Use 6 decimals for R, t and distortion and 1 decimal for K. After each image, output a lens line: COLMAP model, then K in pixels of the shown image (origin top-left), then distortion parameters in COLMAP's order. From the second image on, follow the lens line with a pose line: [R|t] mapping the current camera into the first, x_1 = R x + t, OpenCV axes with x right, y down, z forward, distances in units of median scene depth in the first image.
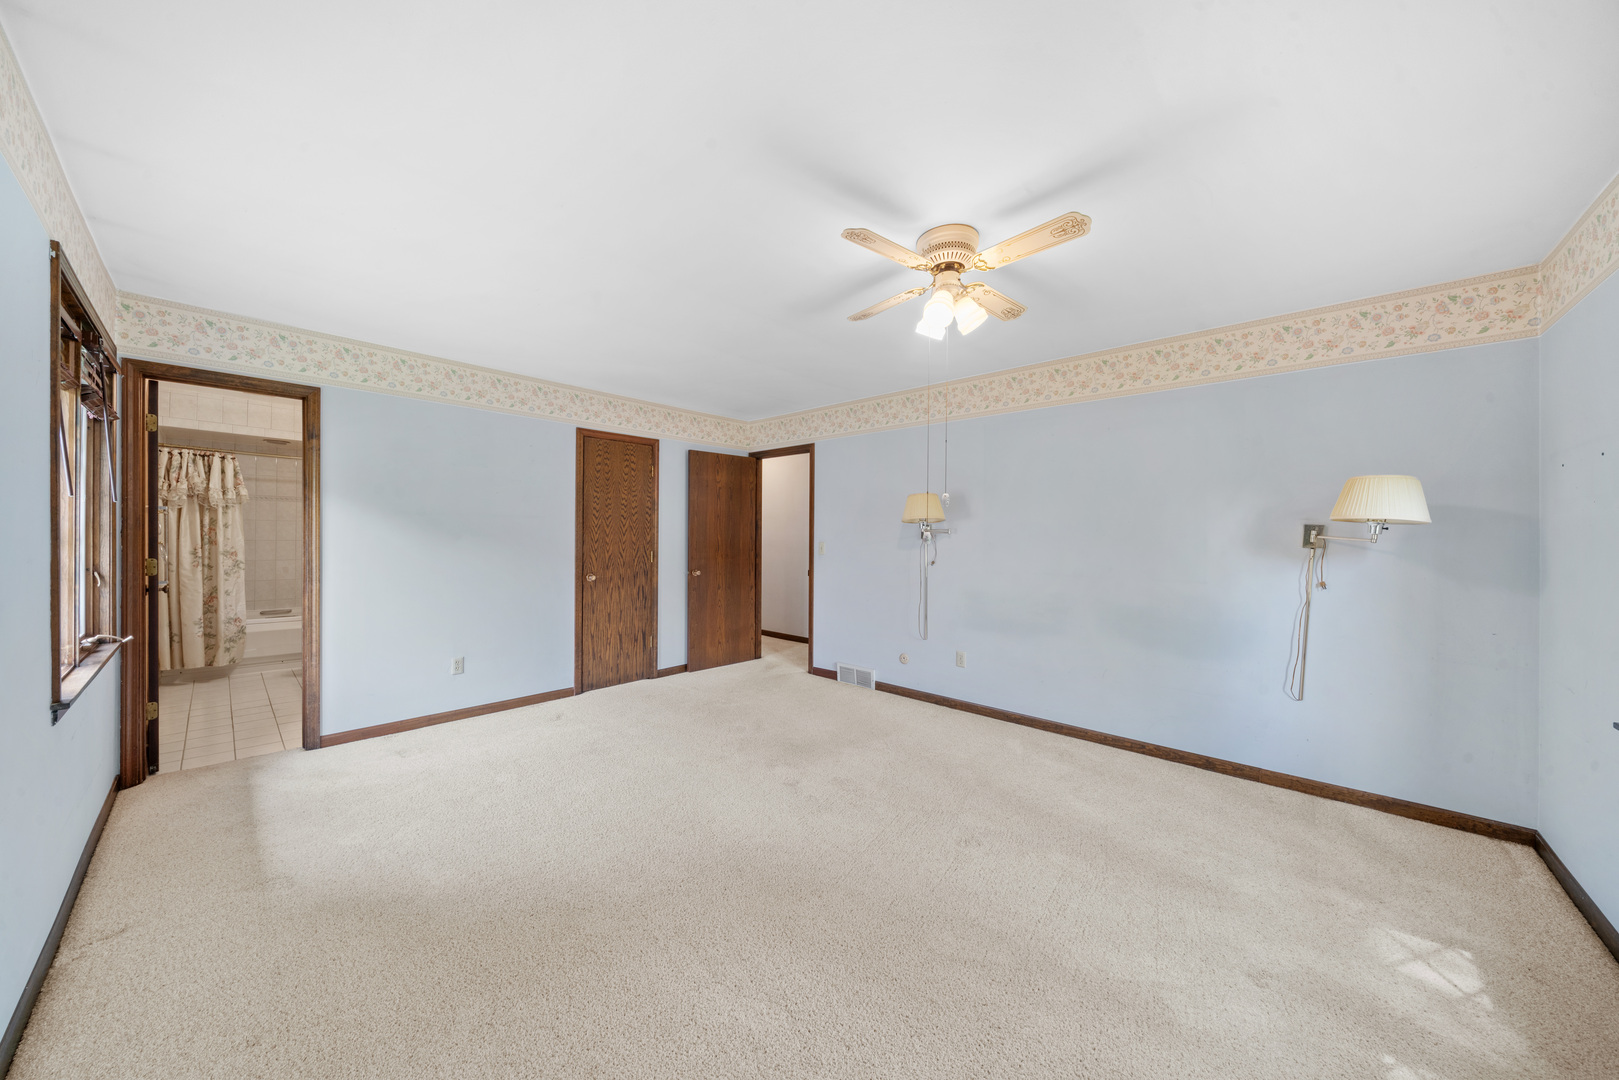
lens RADIAL K [[546.5, 0, 809.5], [0, 546.5, 540.0], [0, 0, 1]] dist [-0.002130, -0.000174]
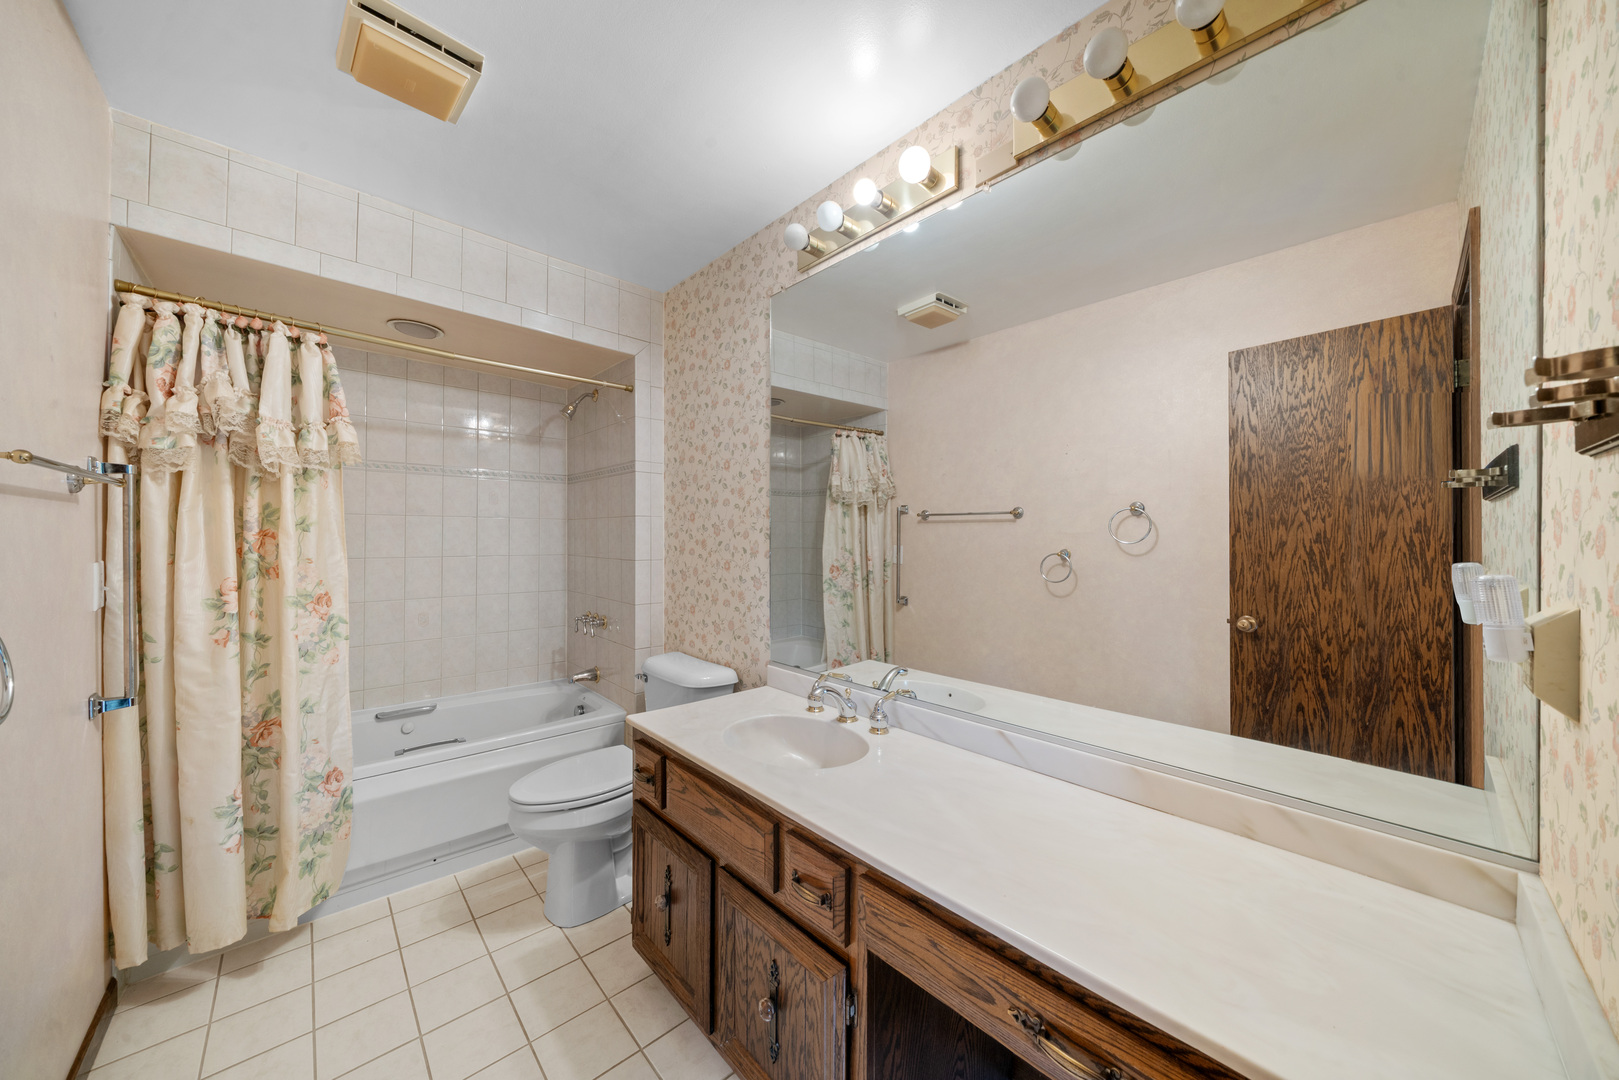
lens RADIAL K [[546.5, 0, 809.5], [0, 546.5, 540.0], [0, 0, 1]] dist [-0.002130, -0.000174]
pose [[0.996608, -0.003320, -0.082224, -0.713703], [0.003062, 0.999990, -0.003275, -0.014045], [0.082234, 0.003013, 0.996609, 0.674185]]
